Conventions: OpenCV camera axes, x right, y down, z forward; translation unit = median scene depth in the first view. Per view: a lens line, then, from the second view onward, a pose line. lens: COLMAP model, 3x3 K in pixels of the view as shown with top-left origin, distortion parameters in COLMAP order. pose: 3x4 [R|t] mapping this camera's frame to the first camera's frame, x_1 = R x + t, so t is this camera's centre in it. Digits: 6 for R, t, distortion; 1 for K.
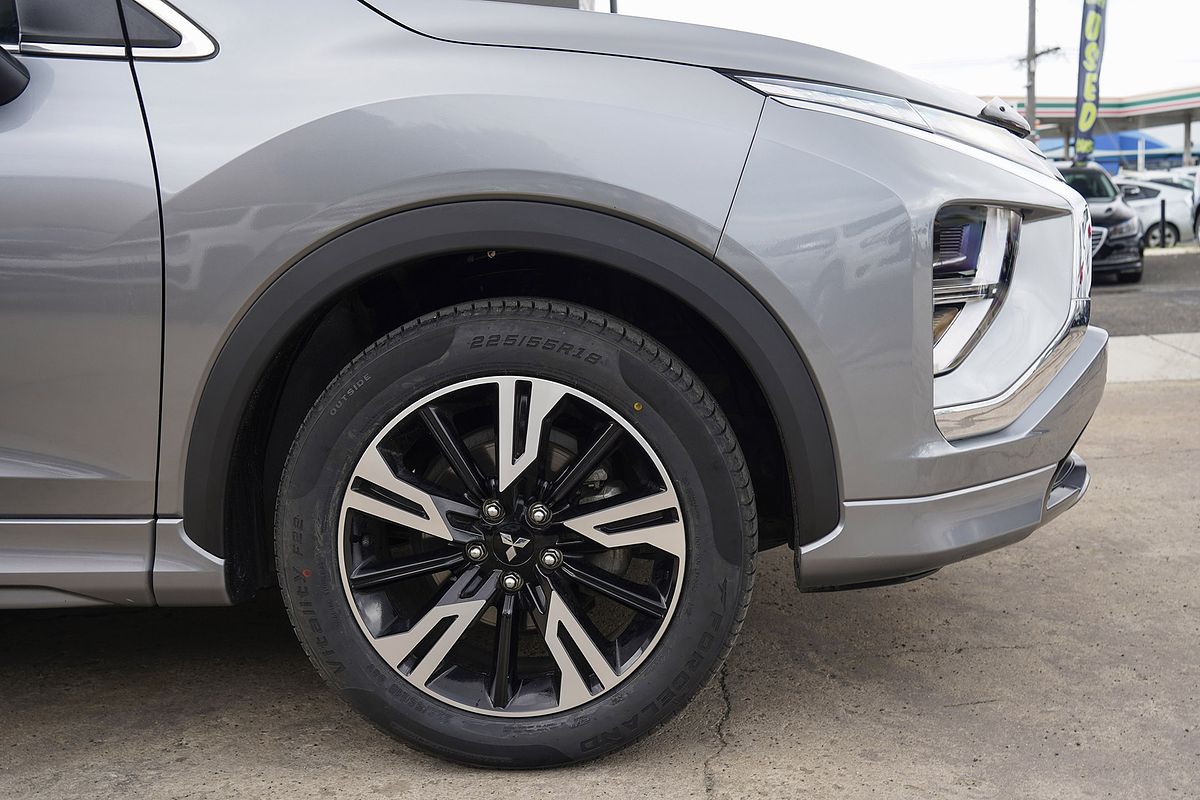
lens RADIAL K [[1178.1, 0, 599.8], [0, 1178.1, 391.5], [0, 0, 1]] dist [0.008140, 0.000000]
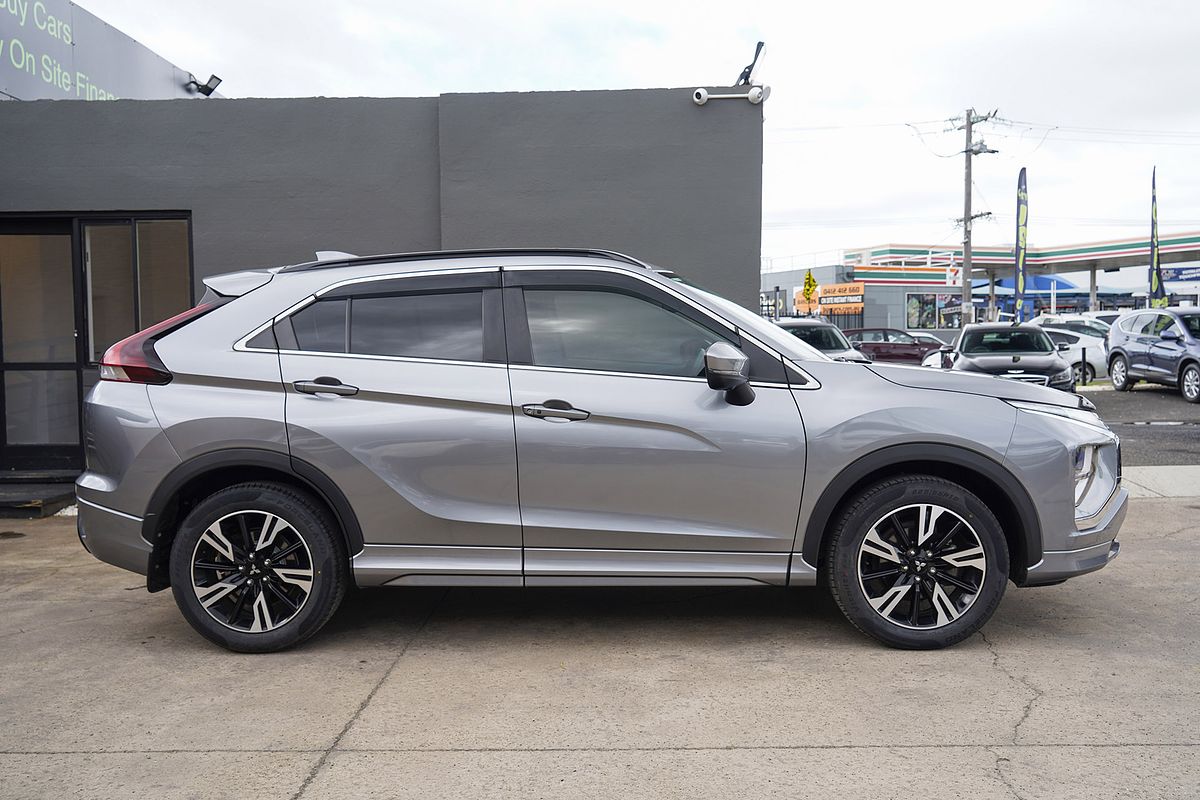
lens RADIAL K [[1043.5, 0, 597.9], [0, 1043.5, 398.4], [0, 0, 1]] dist [0.008461, 0.011489]
pose [[0.999538, 0.023035, 0.019804, -0.880468], [-0.021359, 0.996484, -0.081019, -0.044417], [-0.021601, 0.080558, 0.996516, -1.439364]]
